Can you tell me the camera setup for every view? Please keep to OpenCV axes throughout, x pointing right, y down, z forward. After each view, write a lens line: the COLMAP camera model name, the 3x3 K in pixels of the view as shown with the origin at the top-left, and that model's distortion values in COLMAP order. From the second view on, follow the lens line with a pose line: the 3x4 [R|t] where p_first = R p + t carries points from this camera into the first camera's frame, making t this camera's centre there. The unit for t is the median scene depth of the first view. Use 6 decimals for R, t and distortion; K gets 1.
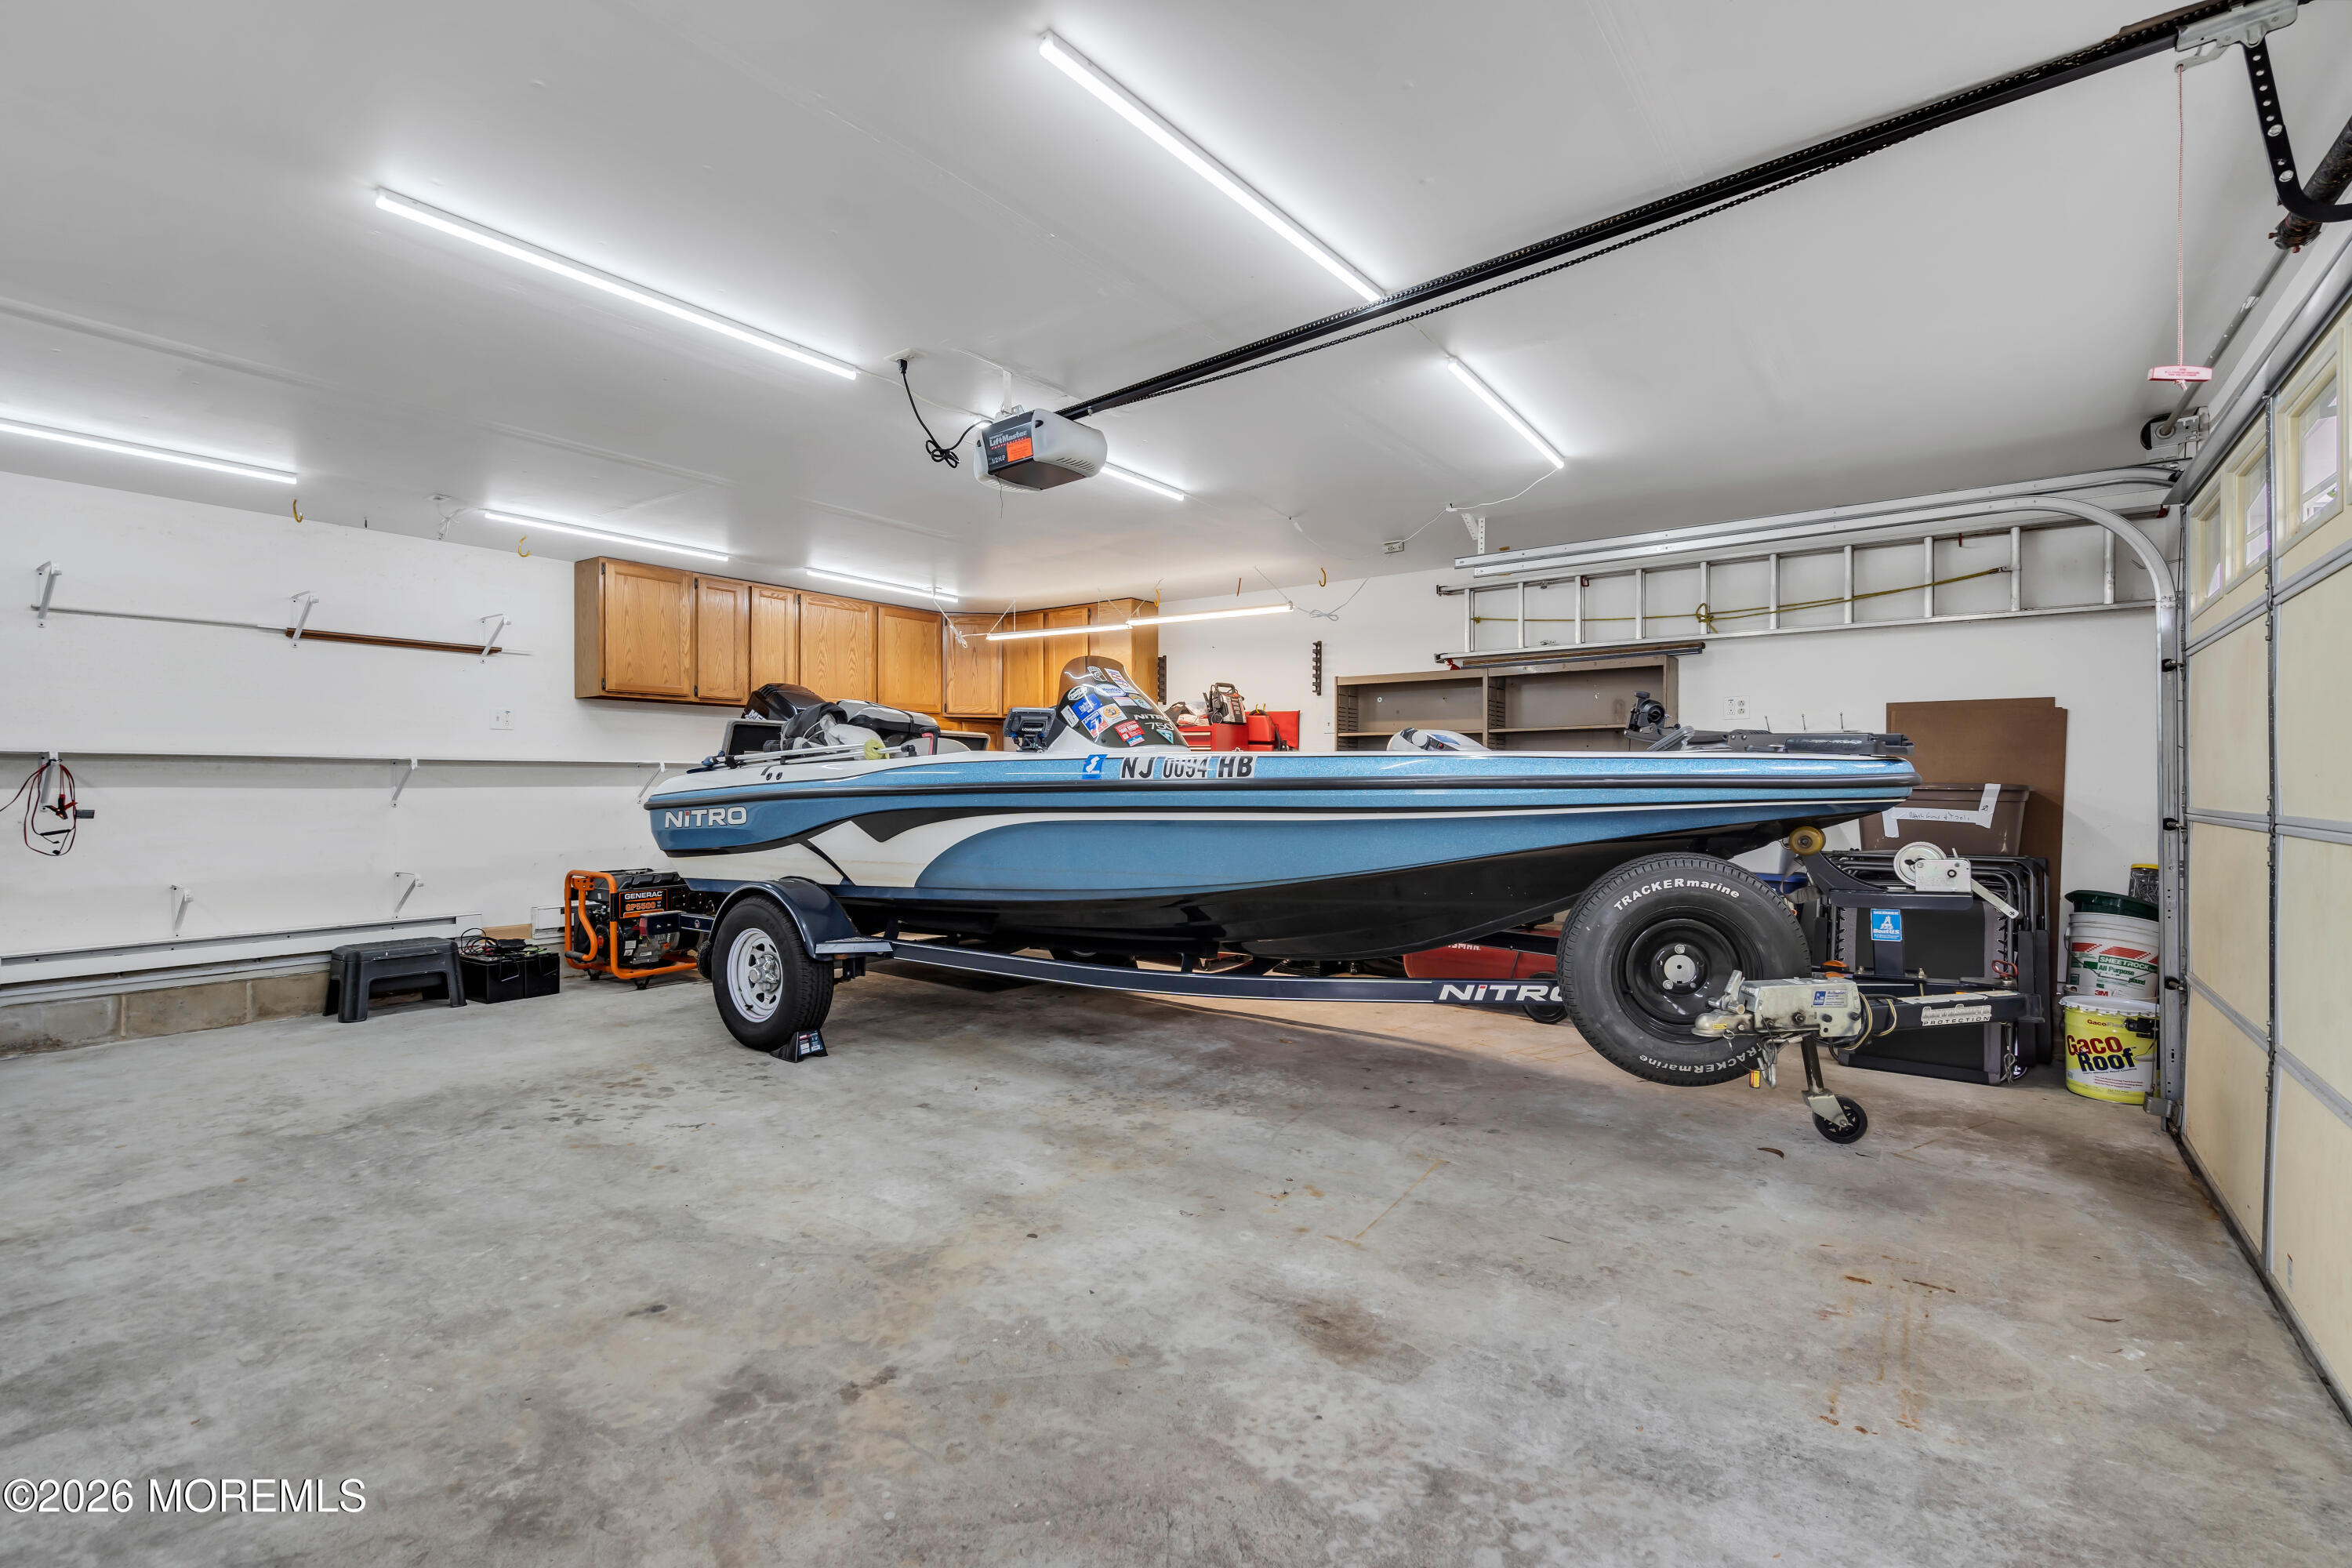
lens RADIAL K [[1066.3, 0, 1184.7], [0, 1066.3, 785.8], [0, 0, 1]] dist [-0.003865, 0.000466]
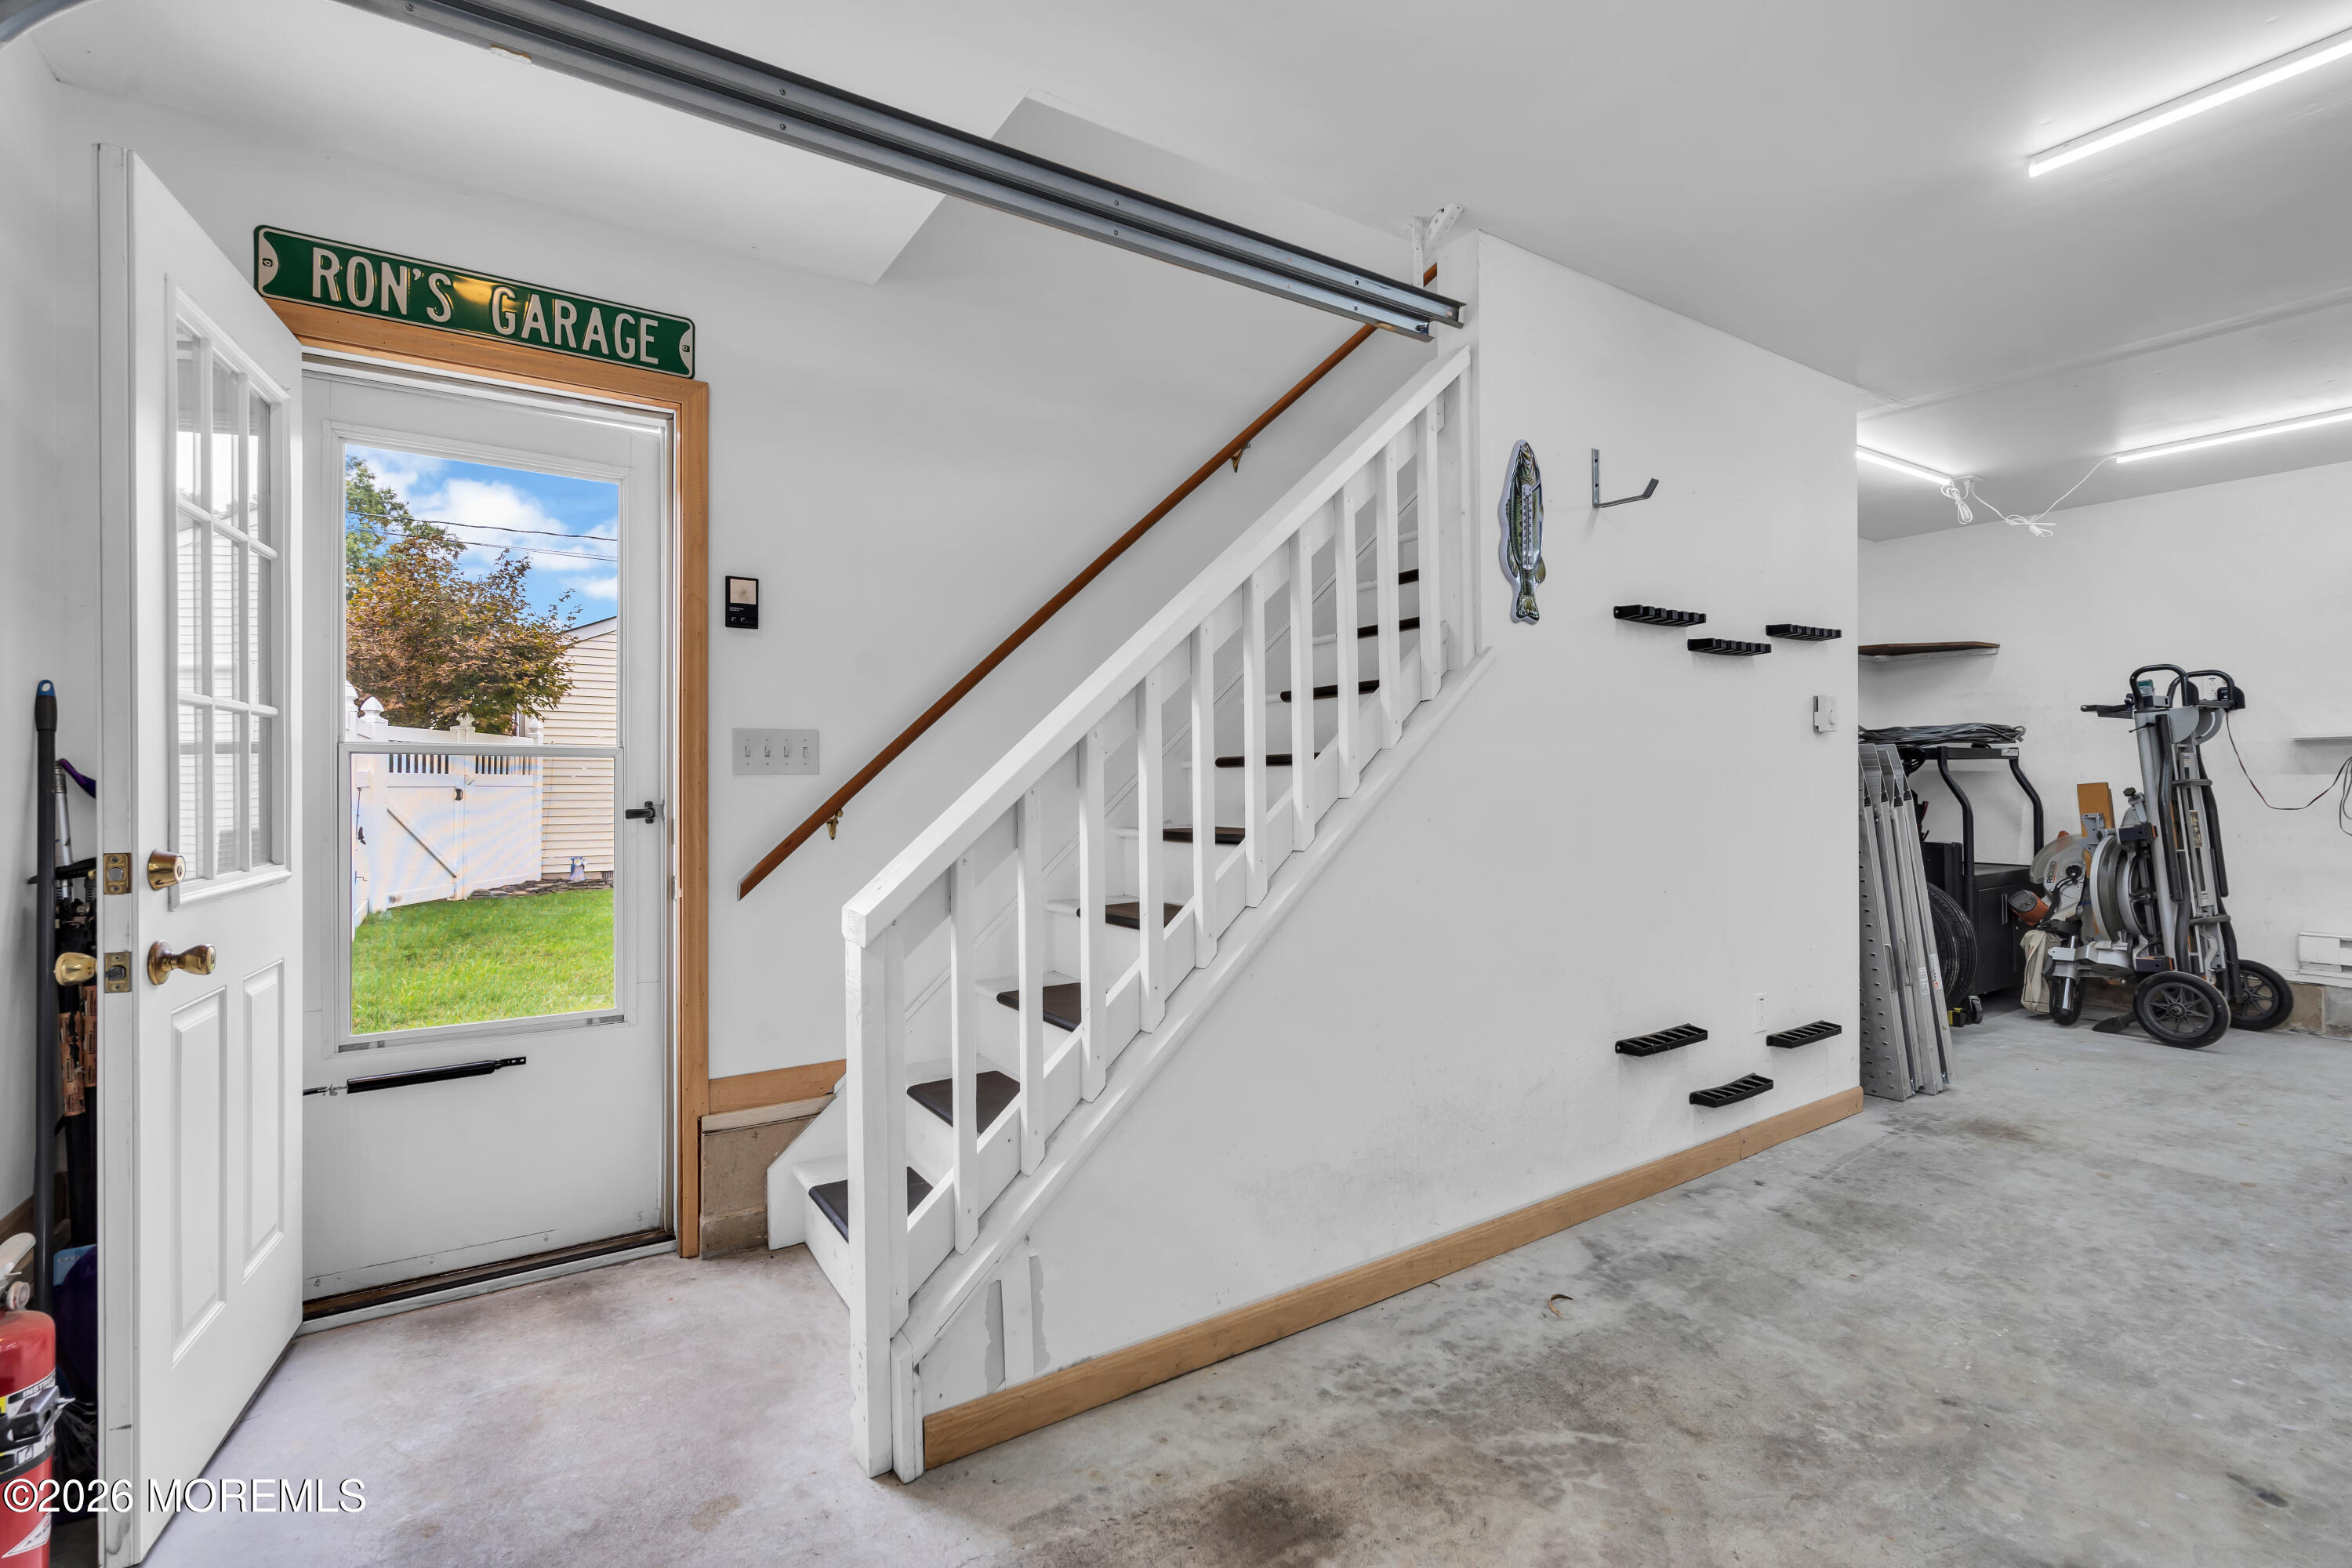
lens RADIAL K [[1066.3, 0, 1184.7], [0, 1066.3, 785.8], [0, 0, 1]] dist [-0.003865, 0.000466]
pose [[-0.343299, 0.007496, -0.939196, 0.415890], [0.001023, 0.999971, 0.007607, 0.011189], [0.939225, 0.001651, -0.343297, 0.566866]]
